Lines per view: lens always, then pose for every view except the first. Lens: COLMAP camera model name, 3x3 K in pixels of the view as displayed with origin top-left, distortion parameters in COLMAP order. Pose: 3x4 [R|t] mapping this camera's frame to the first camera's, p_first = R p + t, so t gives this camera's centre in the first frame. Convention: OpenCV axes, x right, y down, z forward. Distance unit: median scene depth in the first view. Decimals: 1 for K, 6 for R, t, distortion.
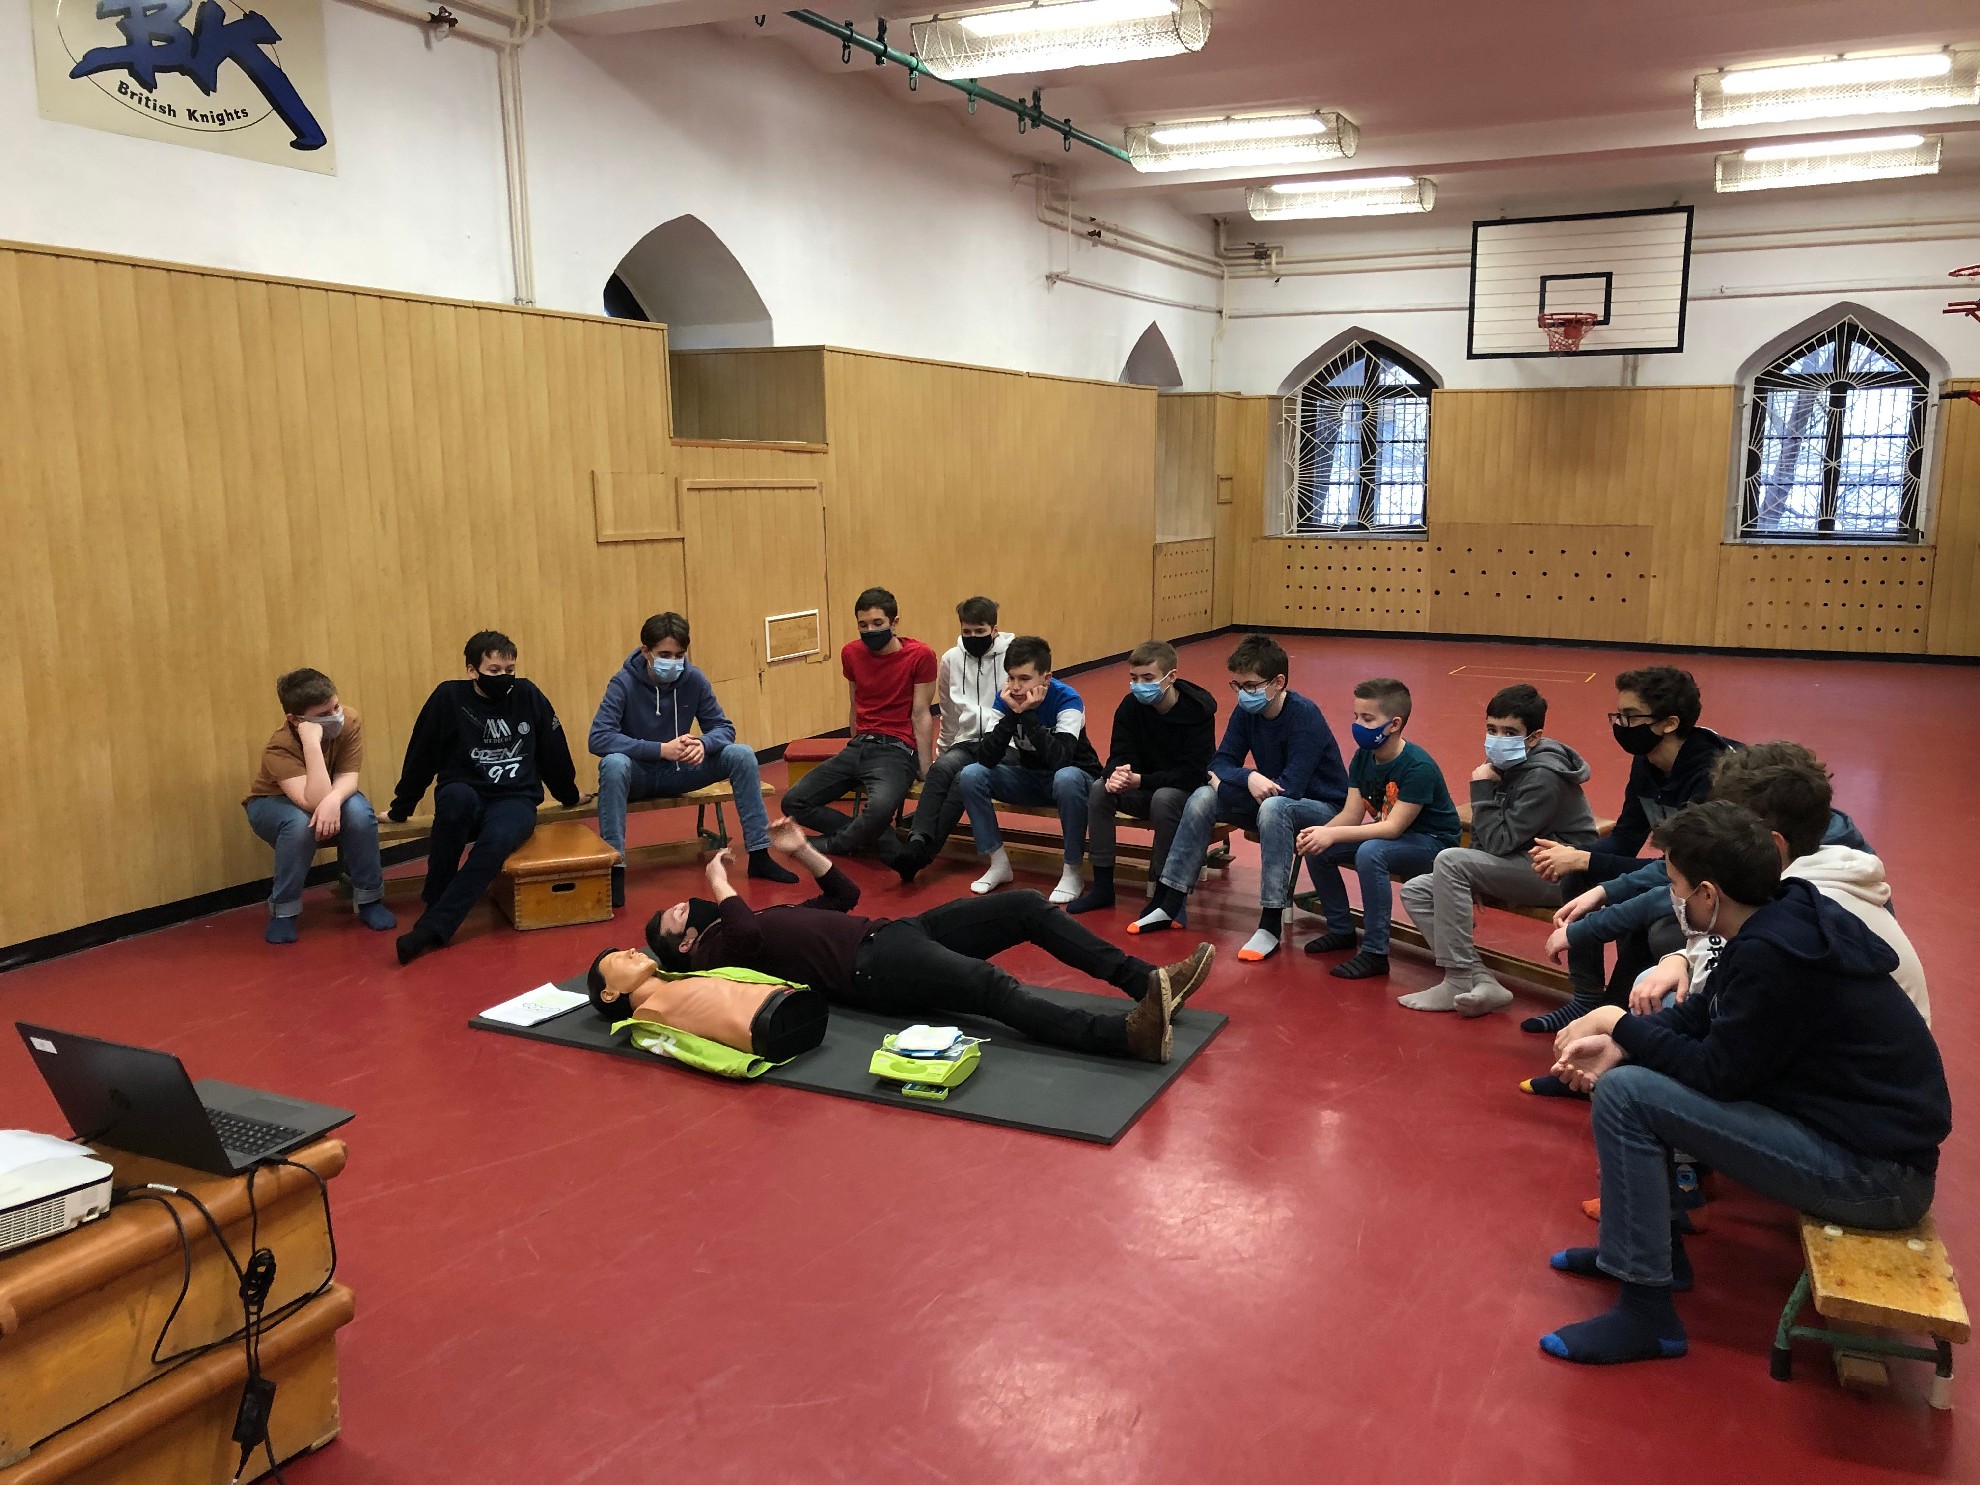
lens RADIAL K [[1678.8, 0, 990.0], [0, 1678.8, 742.5], [0, 0, 1]] dist [0.076537, -0.105393]
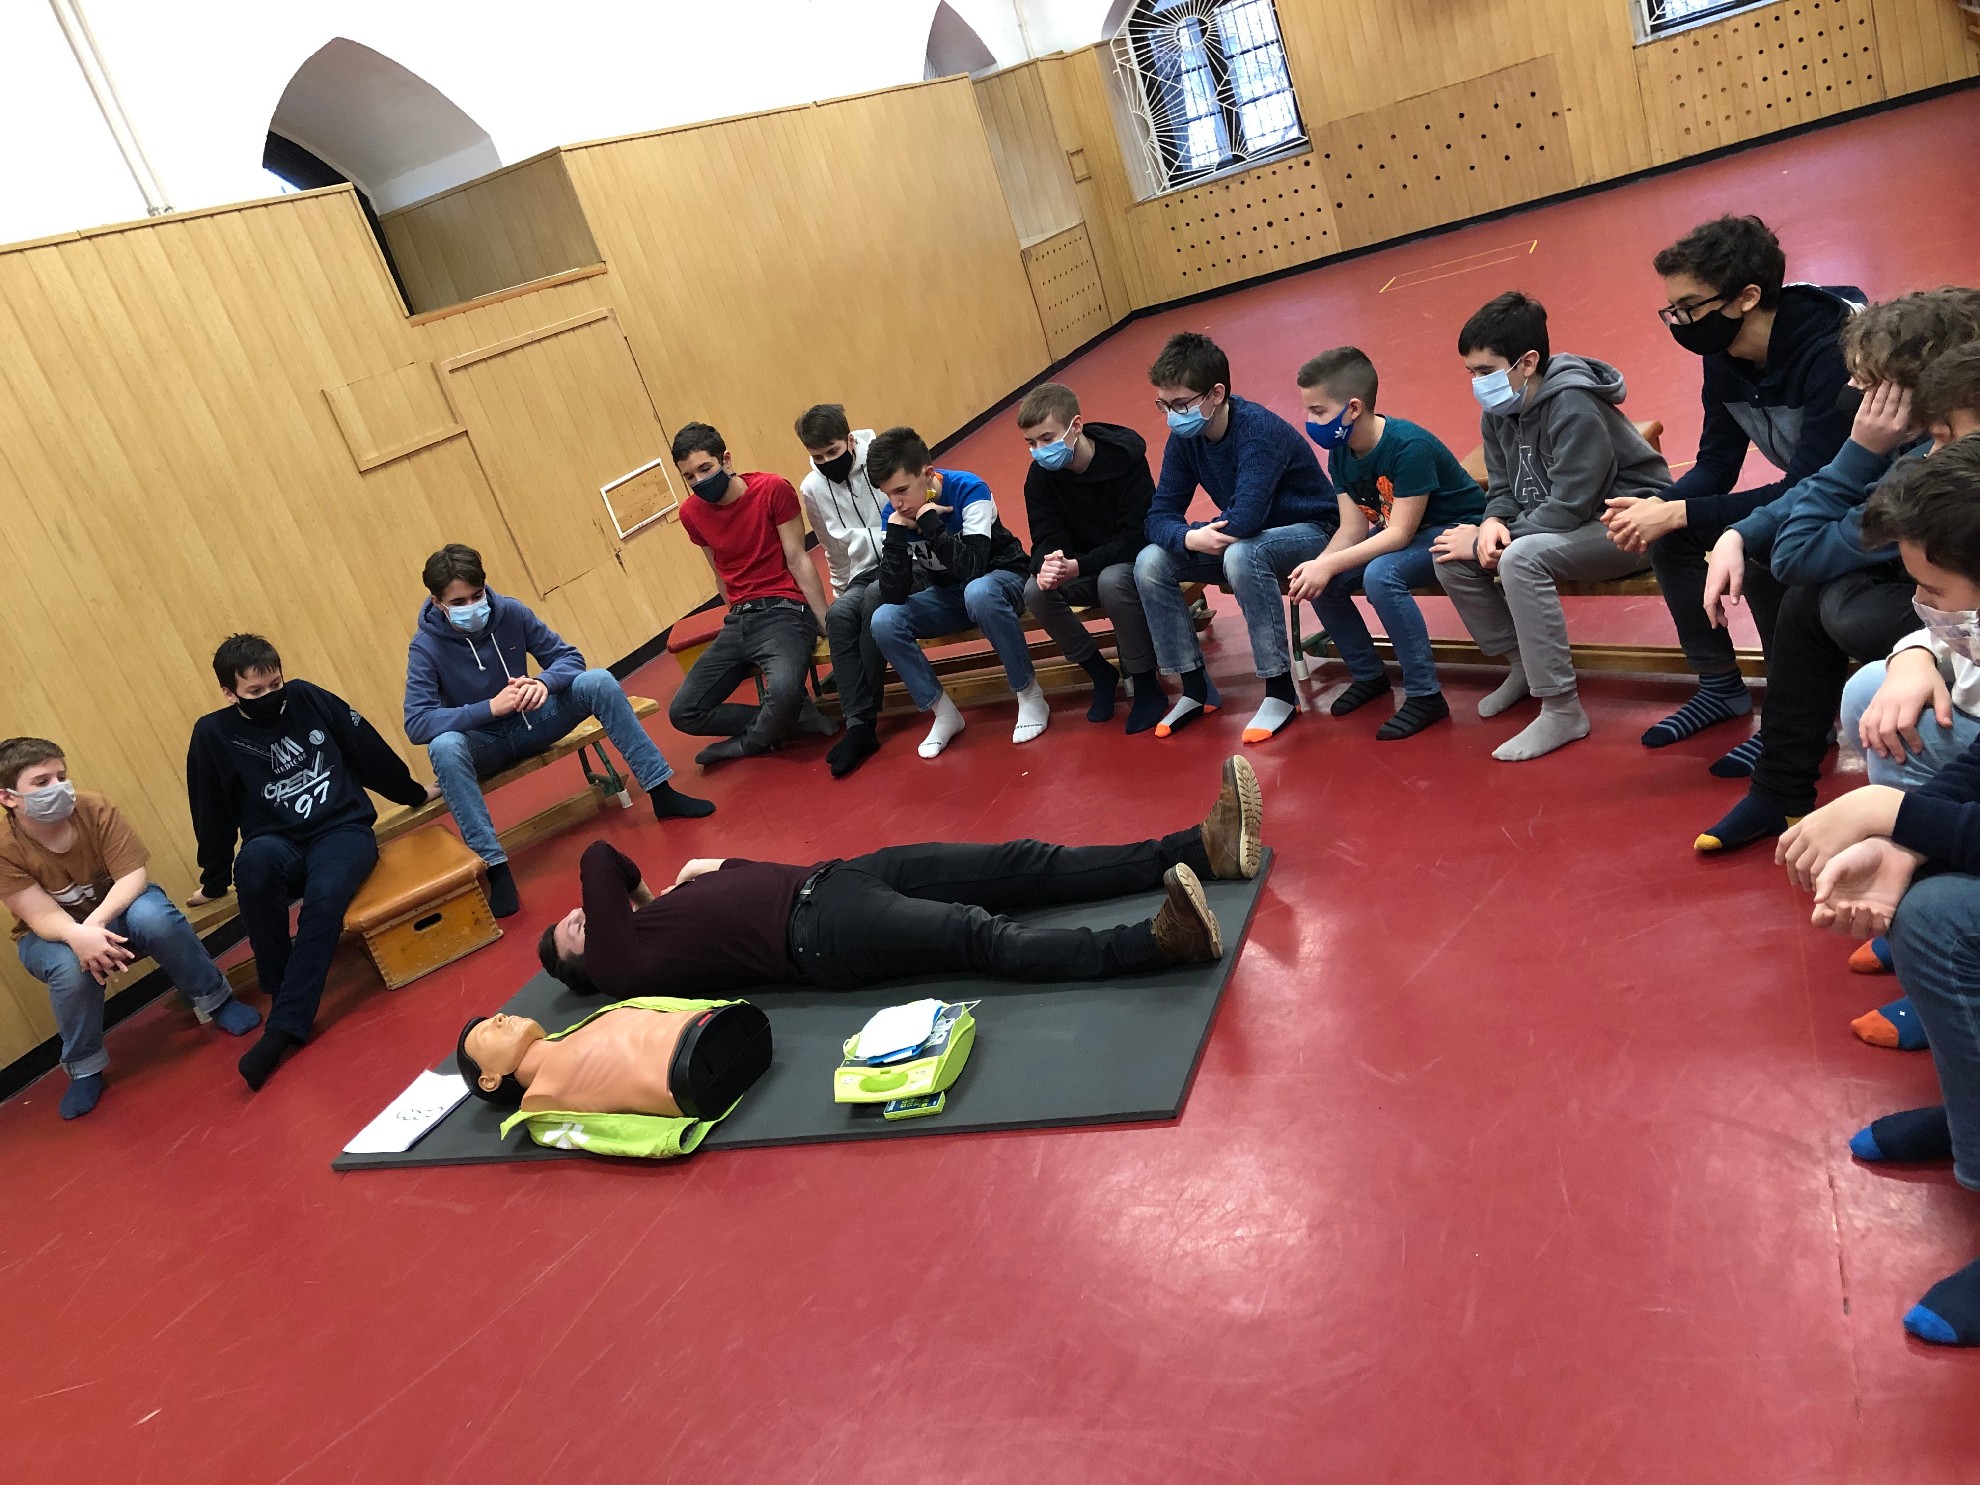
lens RADIAL K [[1678.8, 0, 990.0], [0, 1678.8, 742.5], [0, 0, 1]] dist [0.076537, -0.105393]
pose [[0.950171, -0.311379, -0.014803, 0.035774], [0.310099, 0.939278, 0.146957, -0.027060], [-0.031856, -0.144225, 0.989032, 0.198802]]
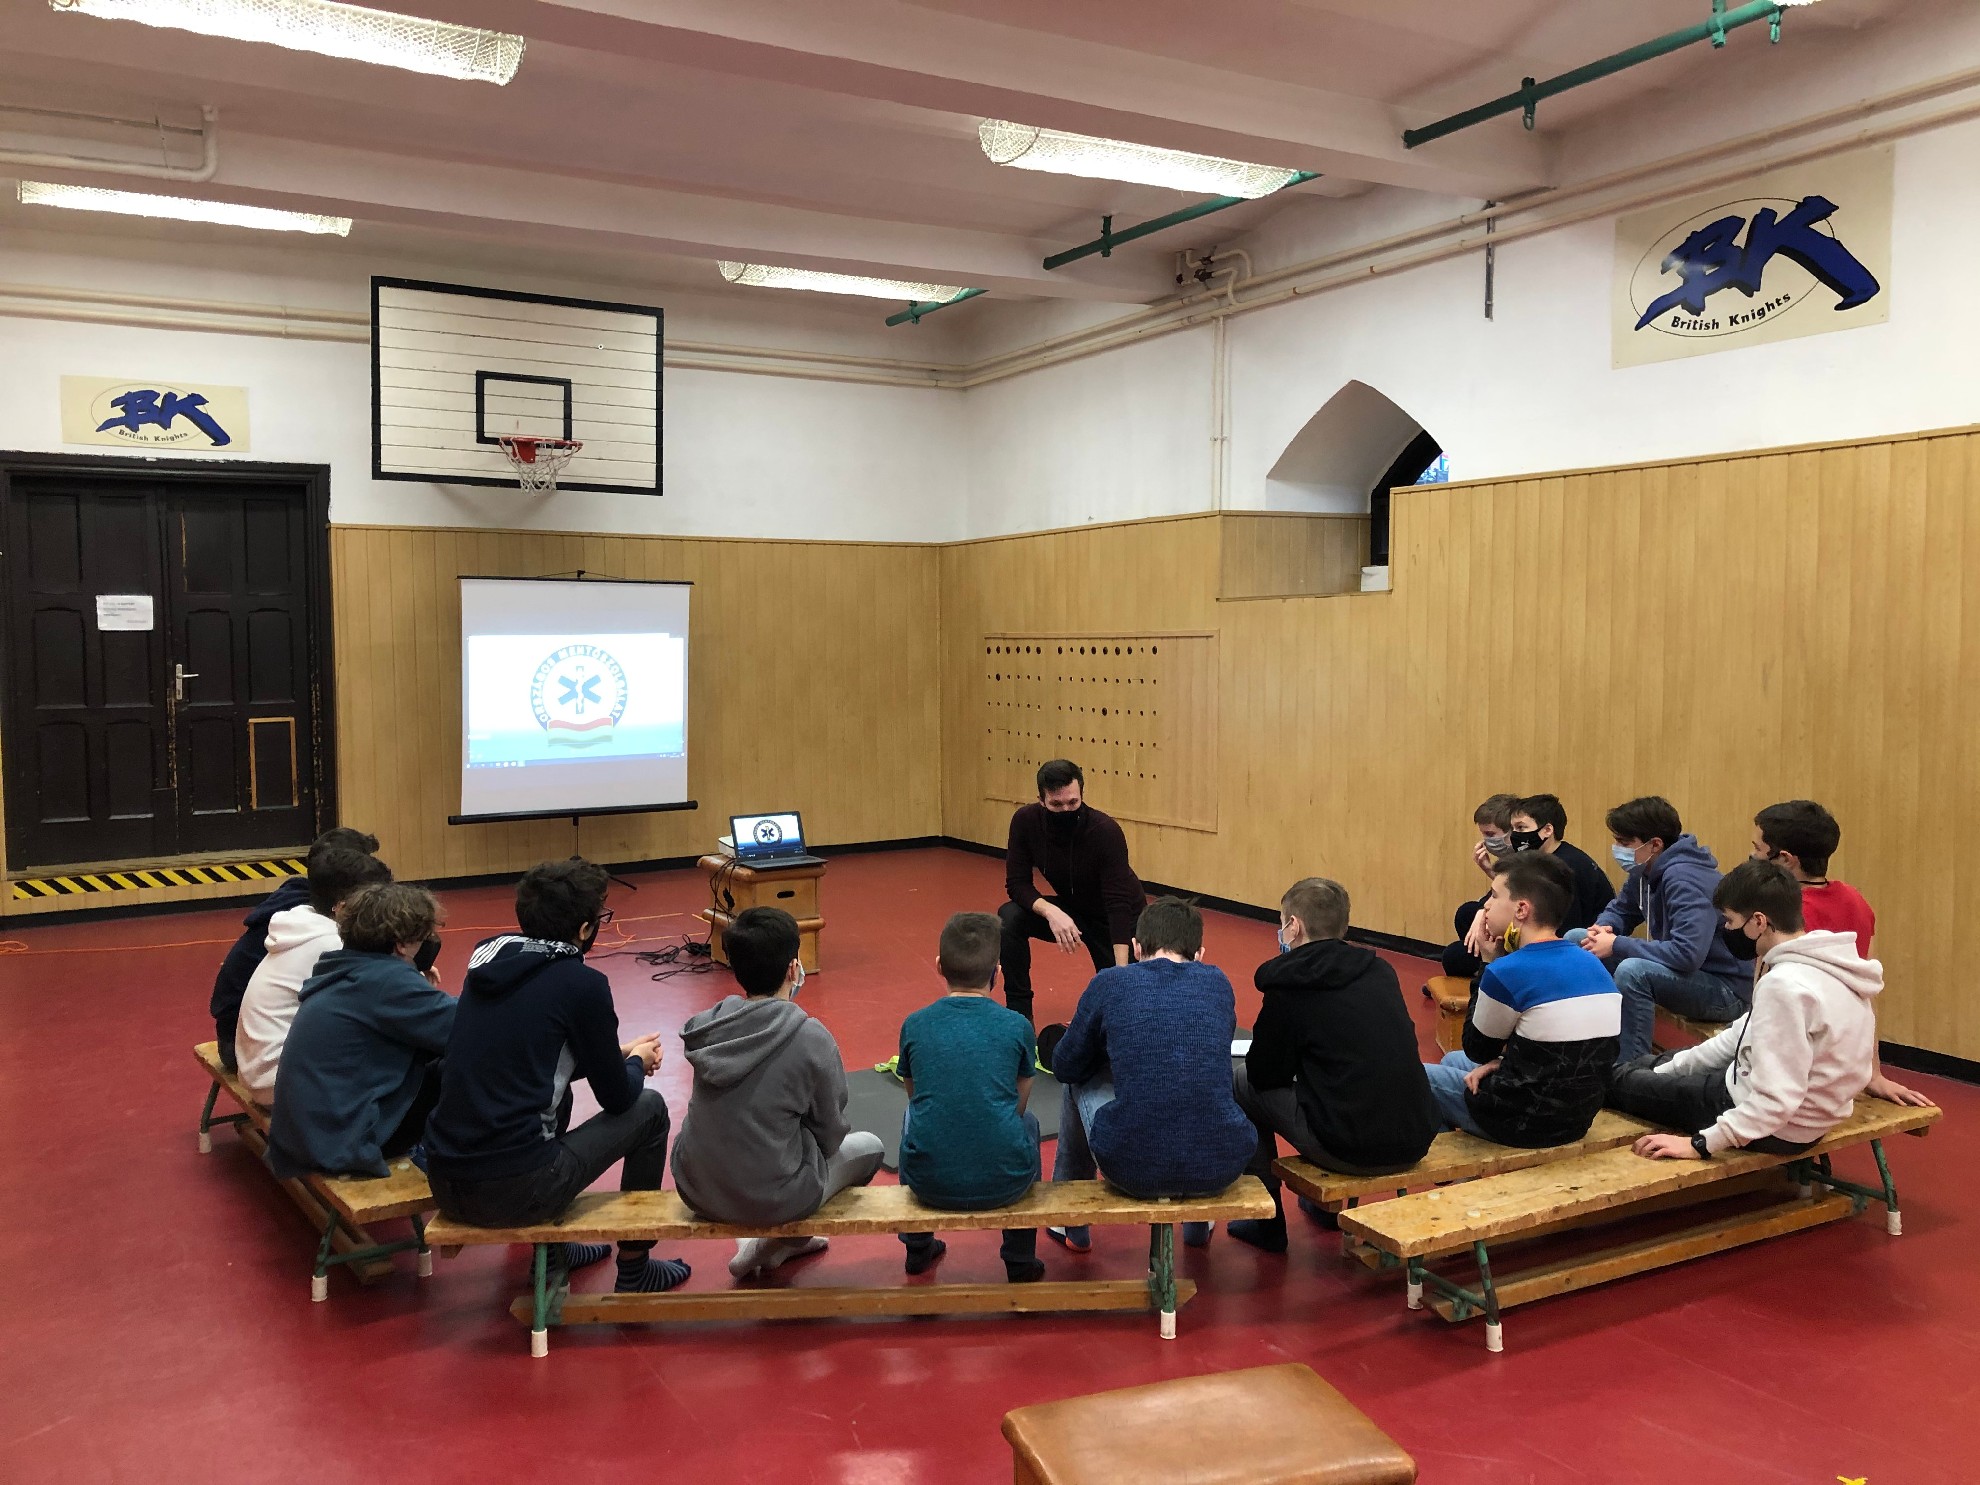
lens RADIAL K [[1678.8, 0, 990.0], [0, 1678.8, 742.5], [0, 0, 1]] dist [0.076537, -0.105393]
pose [[-0.578258, 0.050379, -0.814297, 0.708804], [-0.131748, 0.979226, 0.154141, -0.191758], [0.805146, 0.196416, -0.559607, 1.218224]]
